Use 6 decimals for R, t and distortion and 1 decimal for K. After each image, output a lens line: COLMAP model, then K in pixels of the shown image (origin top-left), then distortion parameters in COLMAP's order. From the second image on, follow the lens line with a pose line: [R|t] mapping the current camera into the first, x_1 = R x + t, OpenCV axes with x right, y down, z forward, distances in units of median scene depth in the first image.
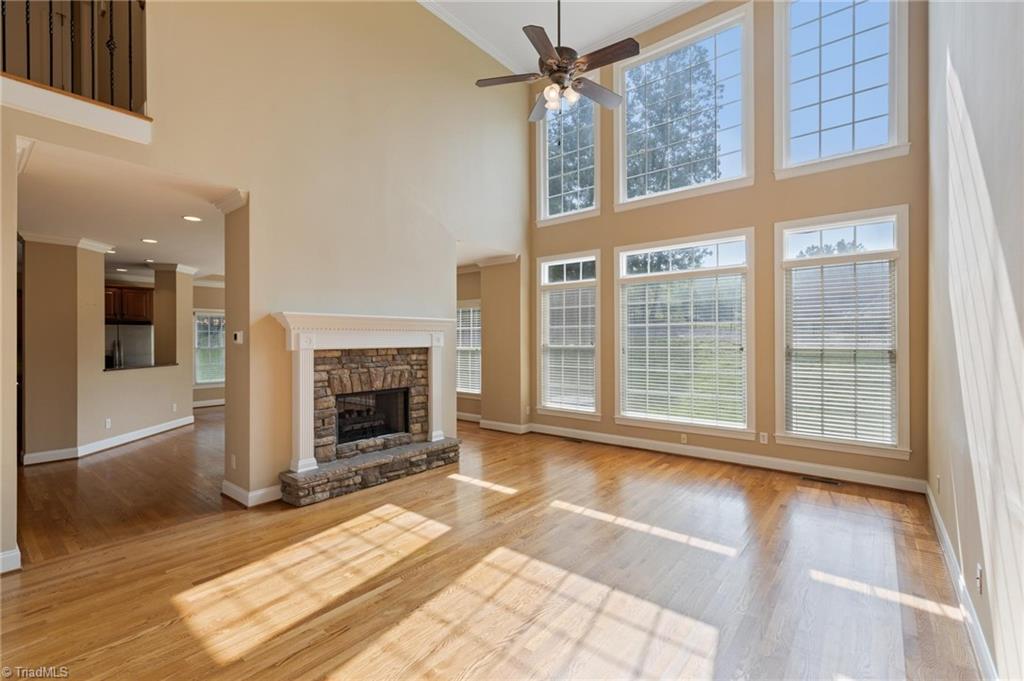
lens RADIAL K [[442.9, 0, 515.3], [0, 442.9, 340.3], [0, 0, 1]] dist [0.000341, -0.000037]
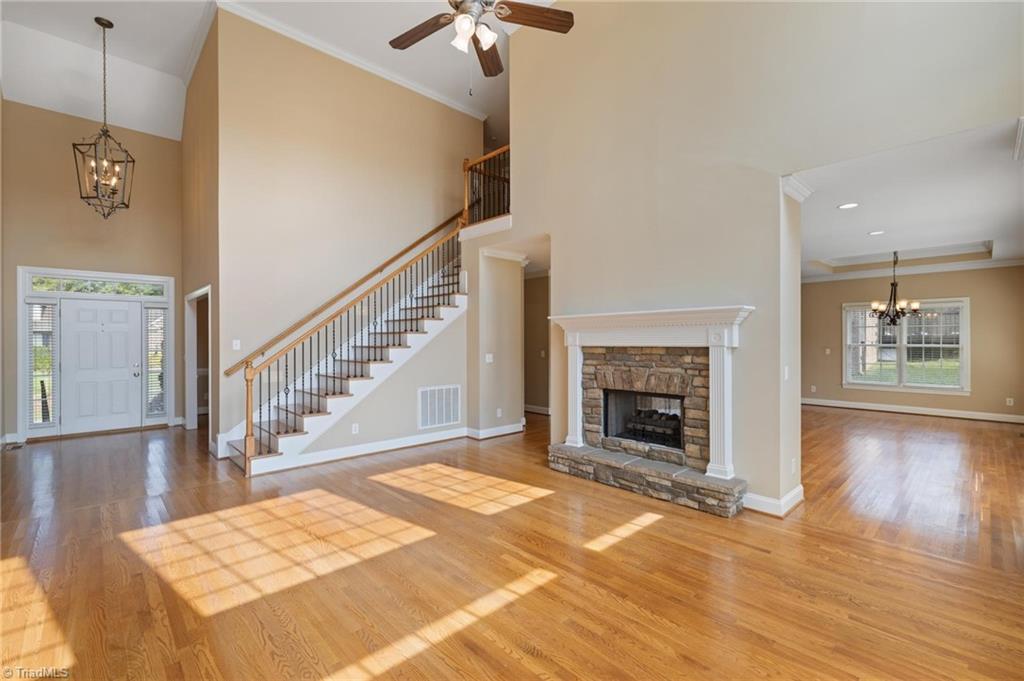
lens RADIAL K [[442.9, 0, 515.3], [0, 442.9, 340.3], [0, 0, 1]] dist [0.000341, -0.000037]
pose [[-0.130741, 0.002673, -0.991413, 0.706038], [0.003654, 0.999991, 0.002214, 0.002339], [0.991410, -0.003333, -0.130750, 0.947540]]
